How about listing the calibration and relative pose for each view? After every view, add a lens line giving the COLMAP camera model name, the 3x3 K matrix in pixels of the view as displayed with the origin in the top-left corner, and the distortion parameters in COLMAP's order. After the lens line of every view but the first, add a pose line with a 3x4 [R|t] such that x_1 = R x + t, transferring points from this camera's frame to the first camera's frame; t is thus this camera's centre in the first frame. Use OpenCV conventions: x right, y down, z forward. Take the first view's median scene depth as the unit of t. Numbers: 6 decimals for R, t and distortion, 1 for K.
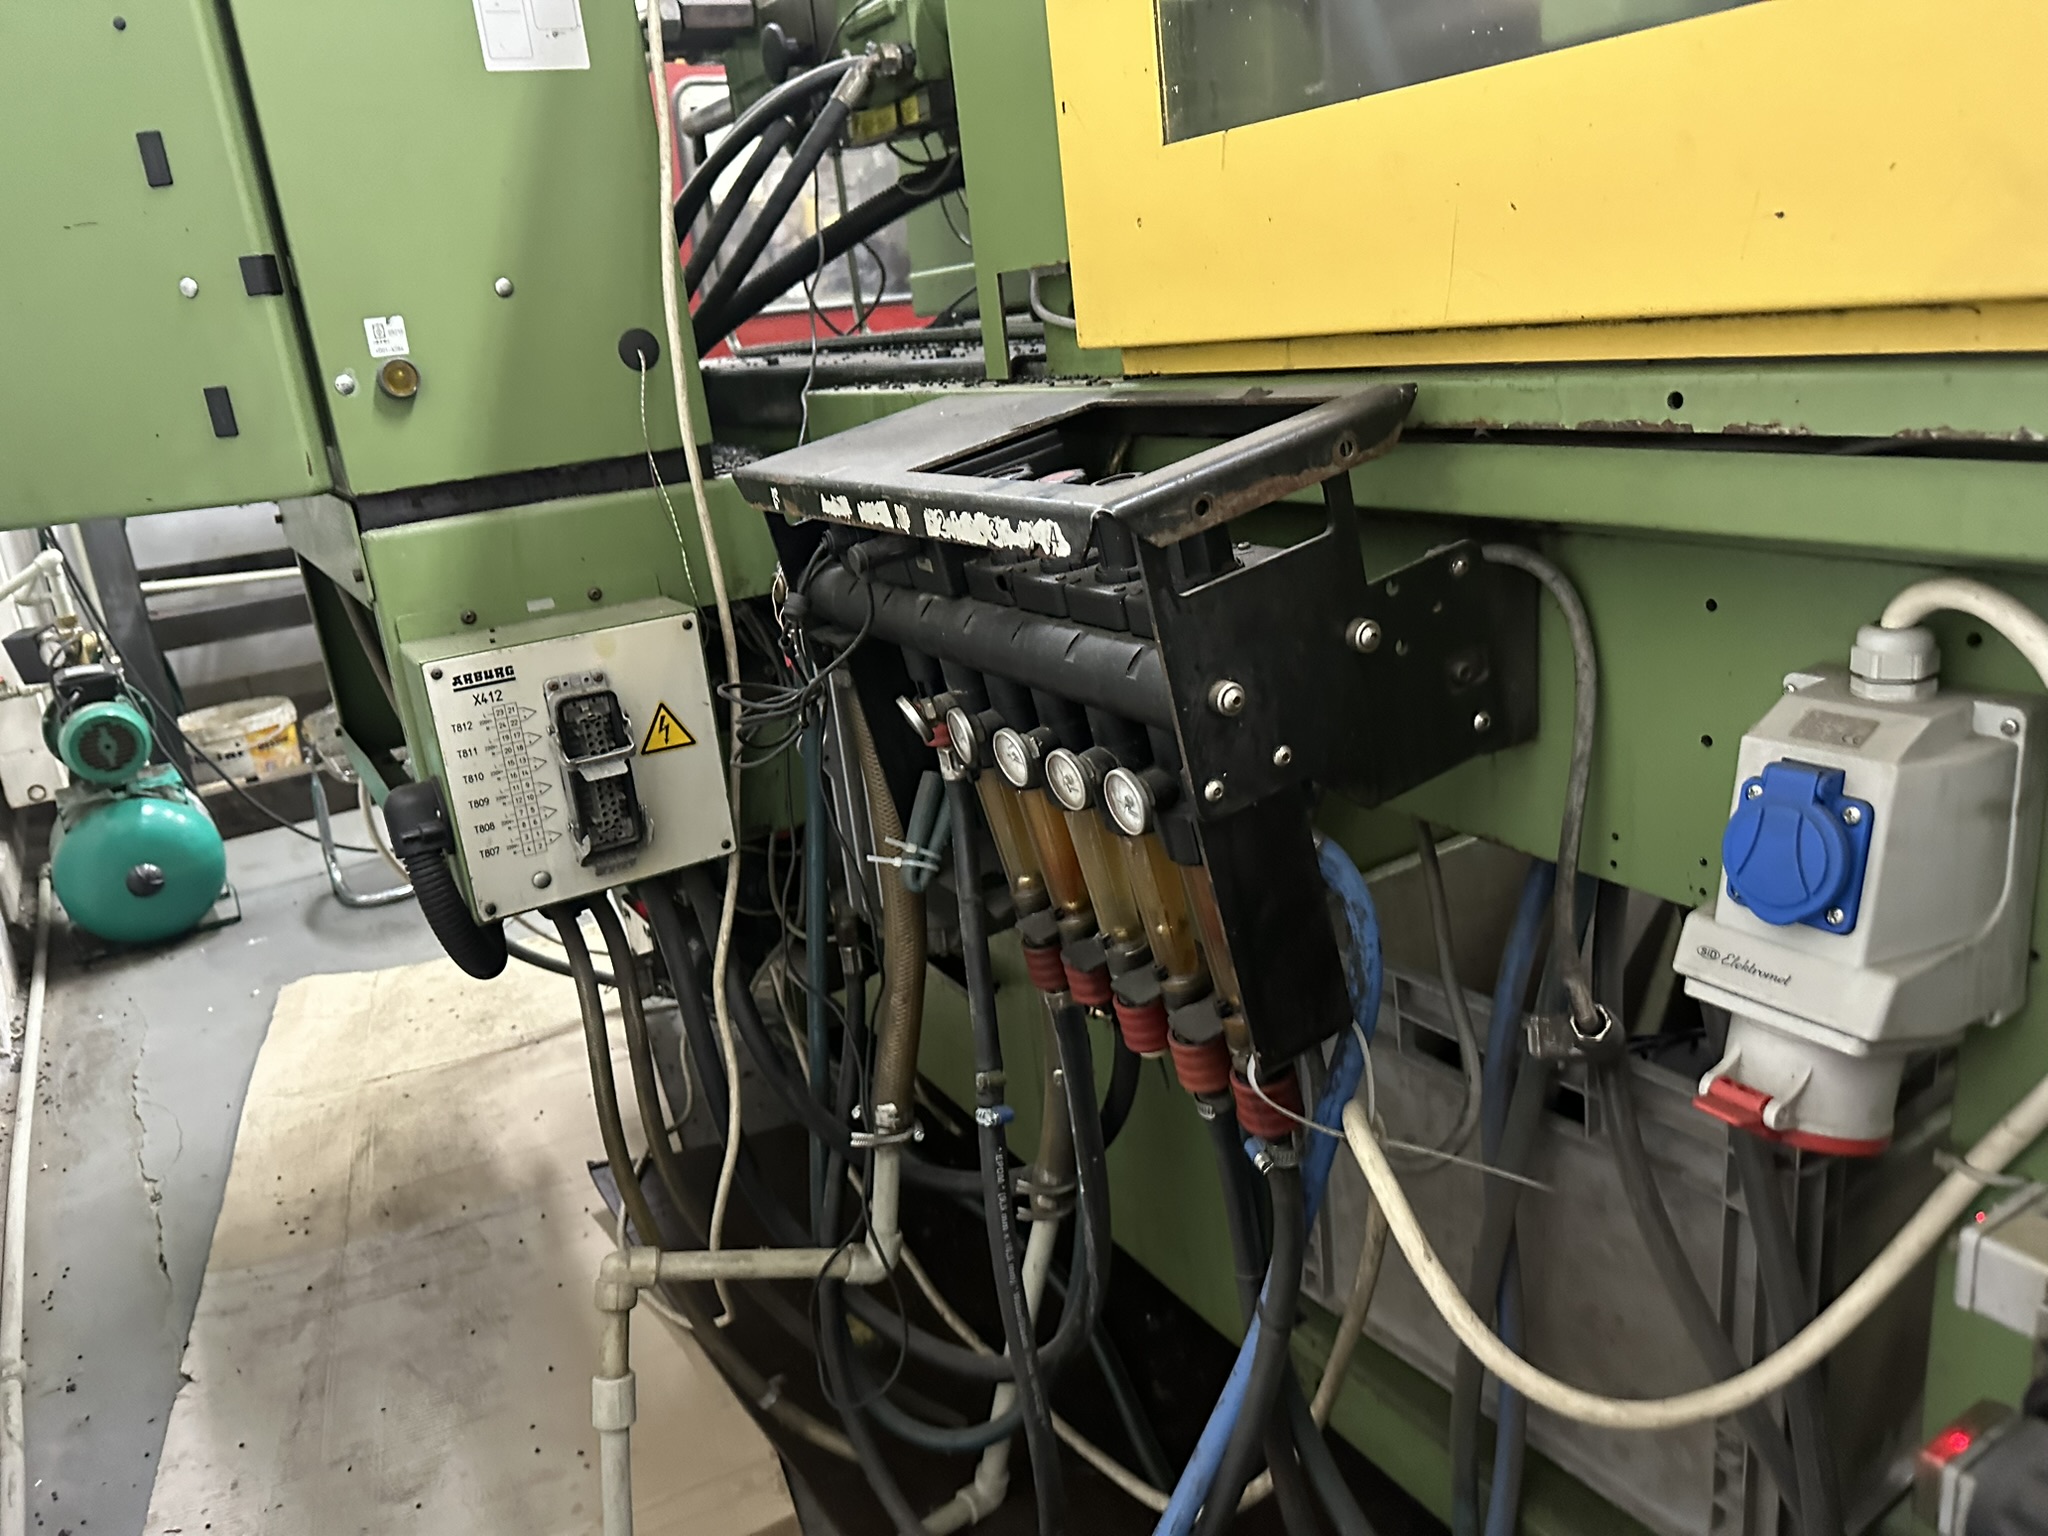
lens RADIAL K [[1426.8, 0, 1027.9], [0, 1426.8, 743.3], [0, 0, 1]] dist [0.049696, -0.059020]
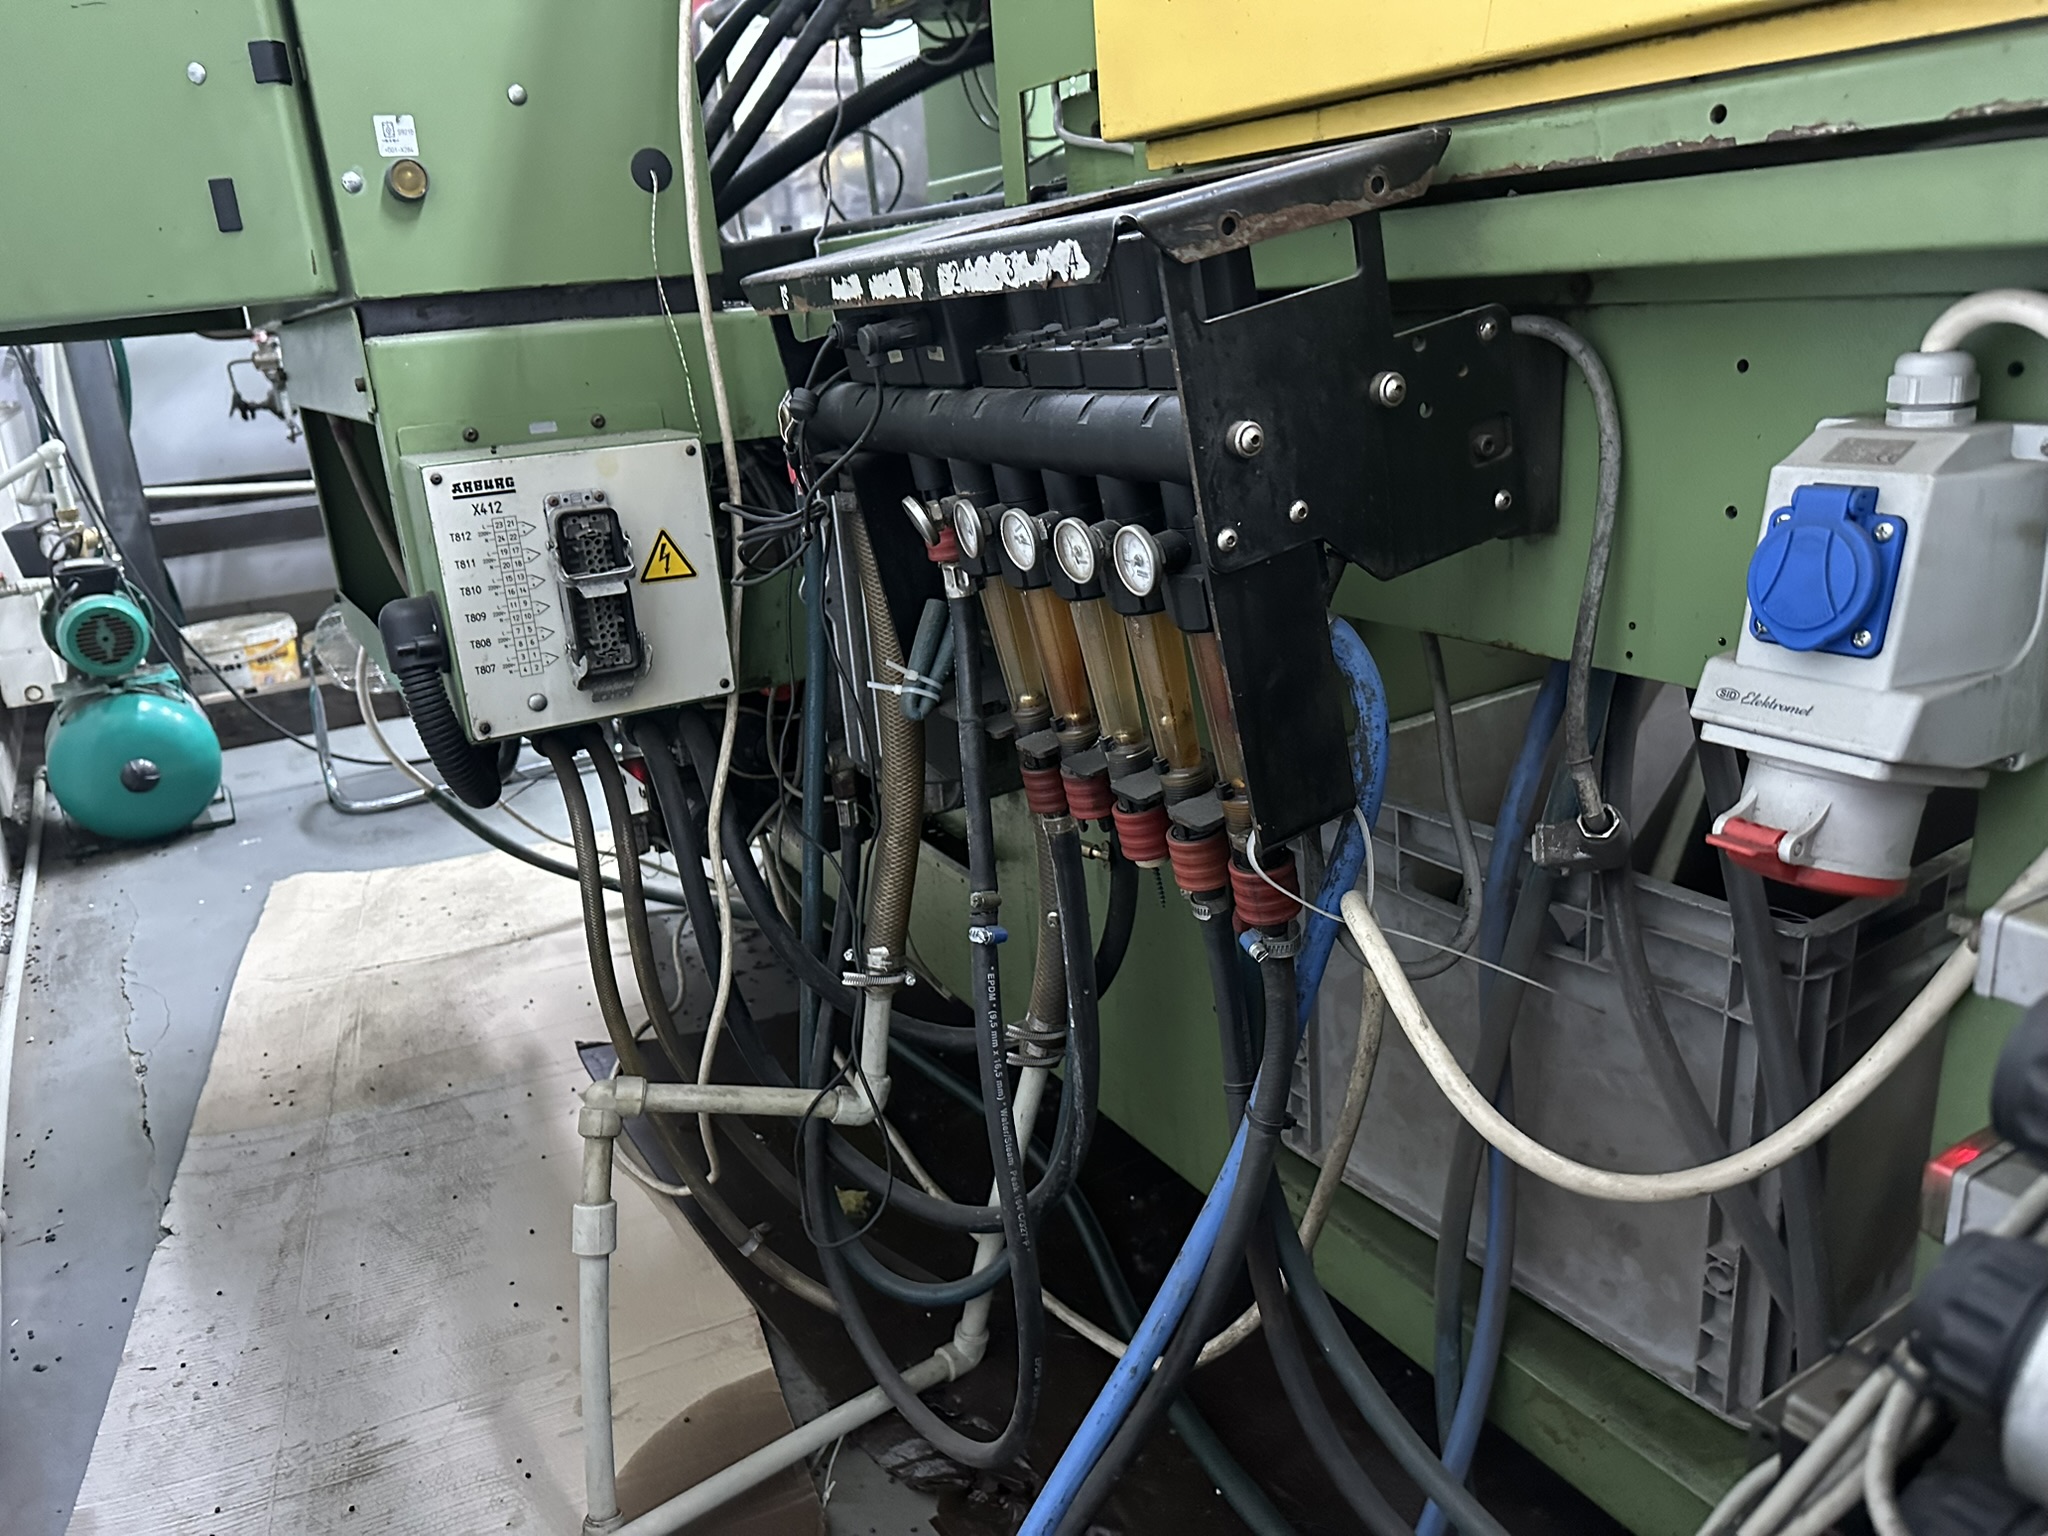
lens RADIAL K [[1425.2, 0, 1026.4], [0, 1425.2, 753.6], [0, 0, 1]] dist [0.052844, -0.065065]
pose [[0.999403, 0.034554, -0.000280, -0.000694], [-0.034546, 0.999299, 0.014440, 0.105892], [0.000779, -0.014421, 0.999896, 0.012886]]
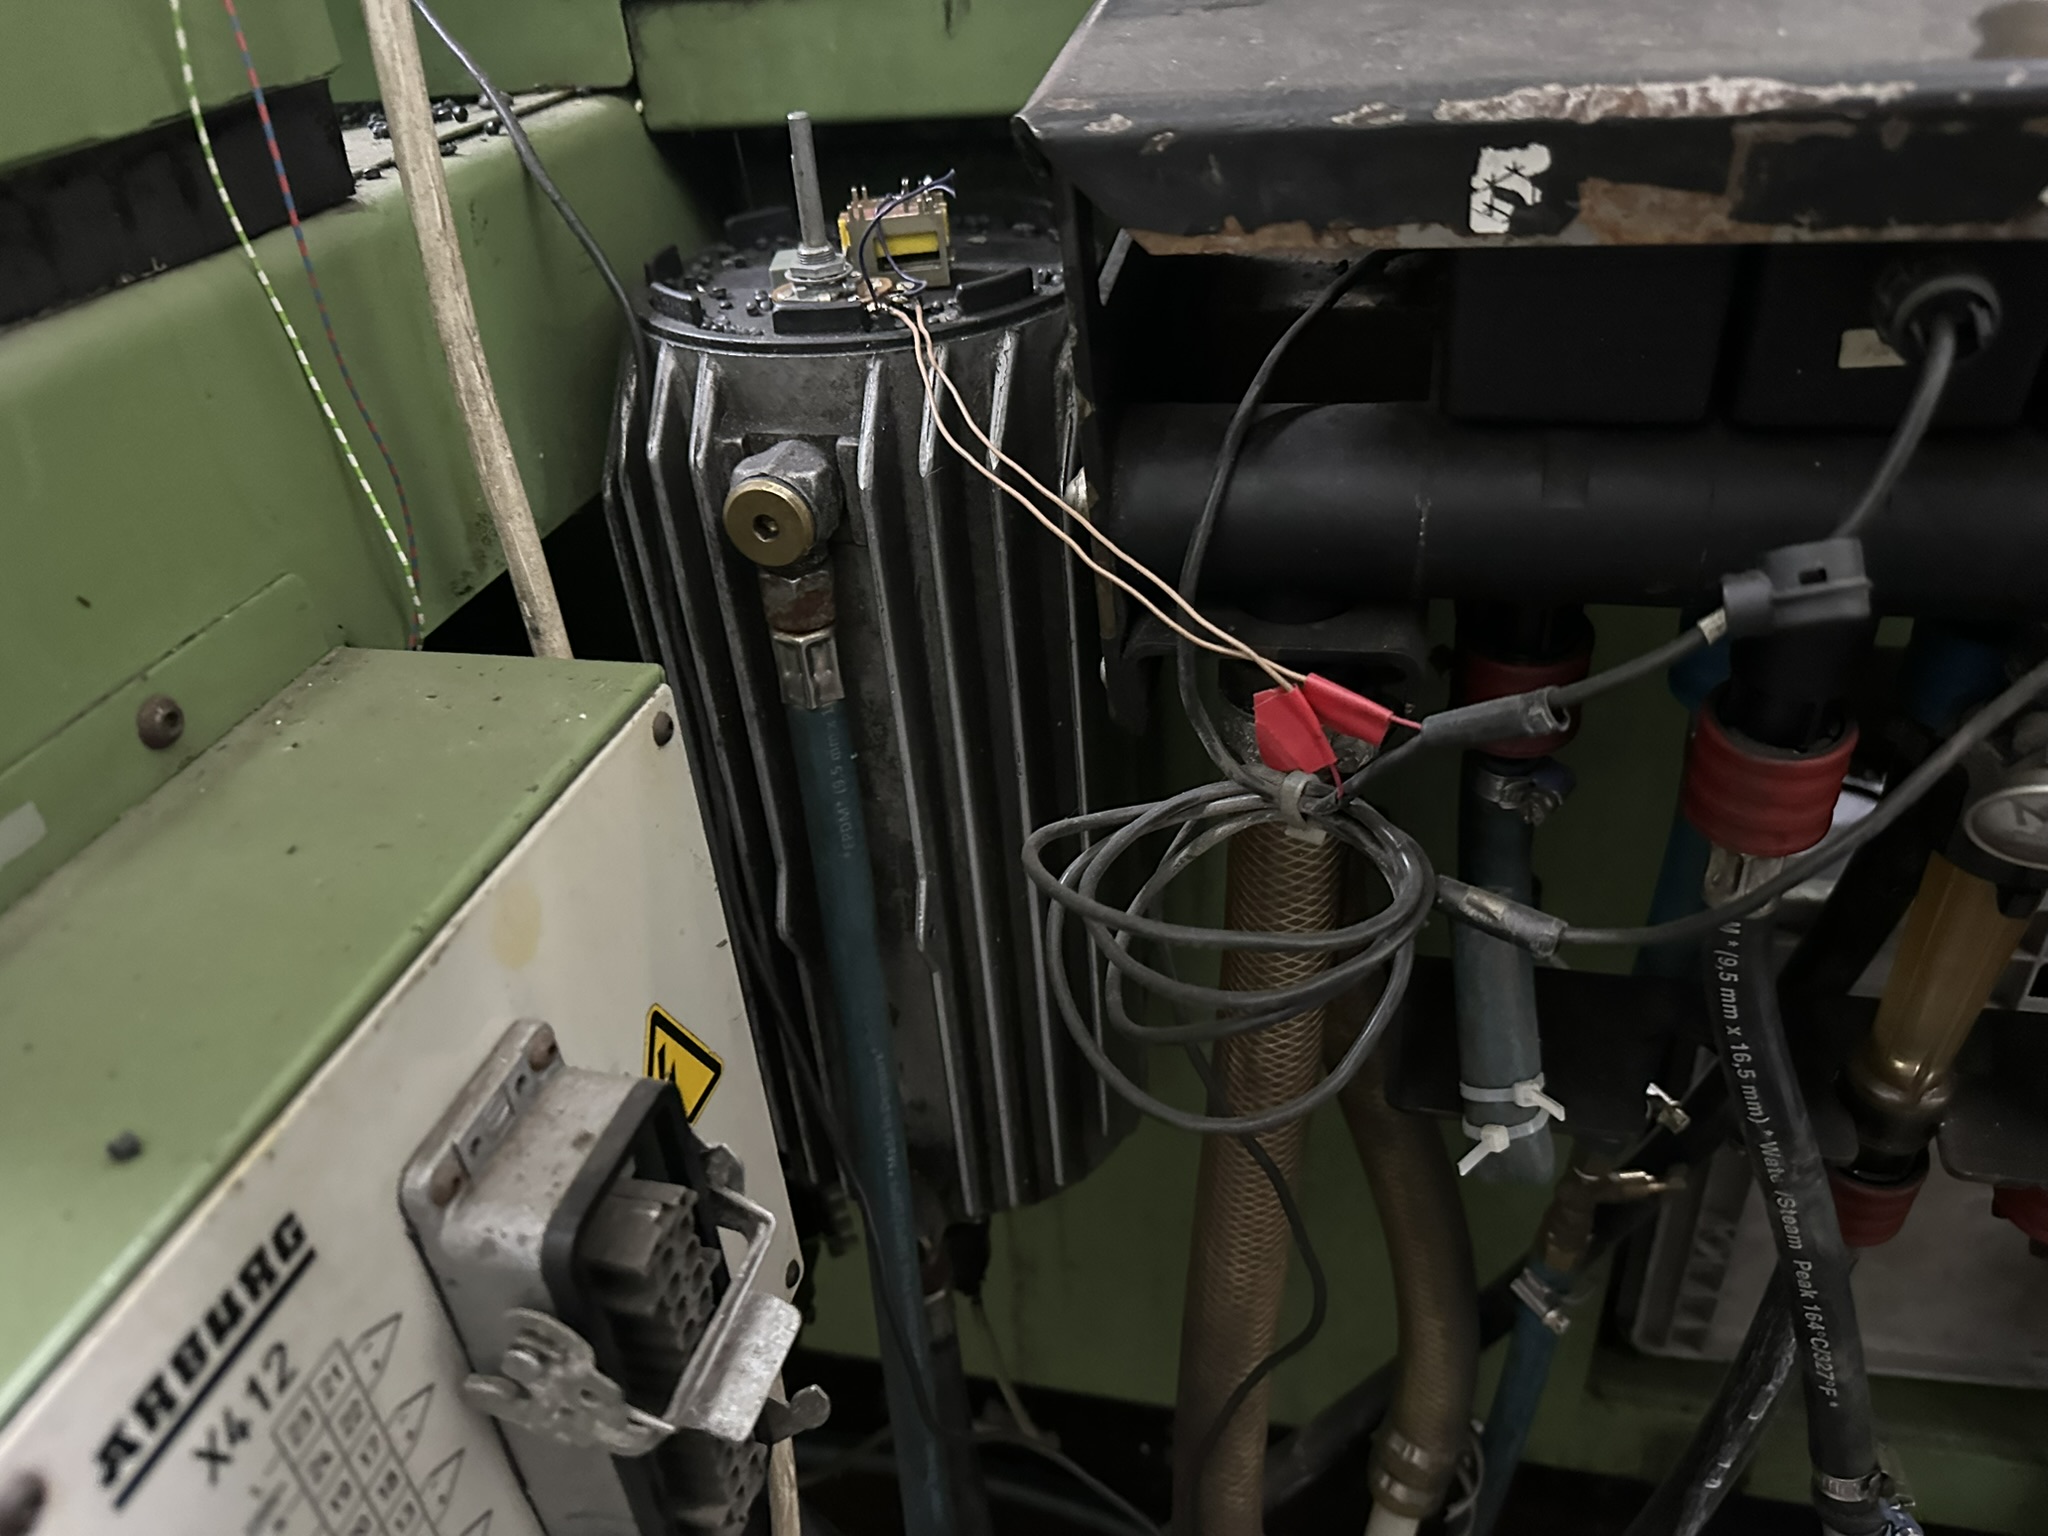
lens RADIAL K [[1464.5, 0, 1024.0], [0, 1464.5, 768.0], [0, 0, 1]] dist [-0.017446, 0.003621]
pose [[0.711820, -0.340020, 0.614572, -0.382714], [0.207343, 0.937739, 0.278665, -0.148169], [-0.671060, -0.070932, 0.738002, 0.758916]]
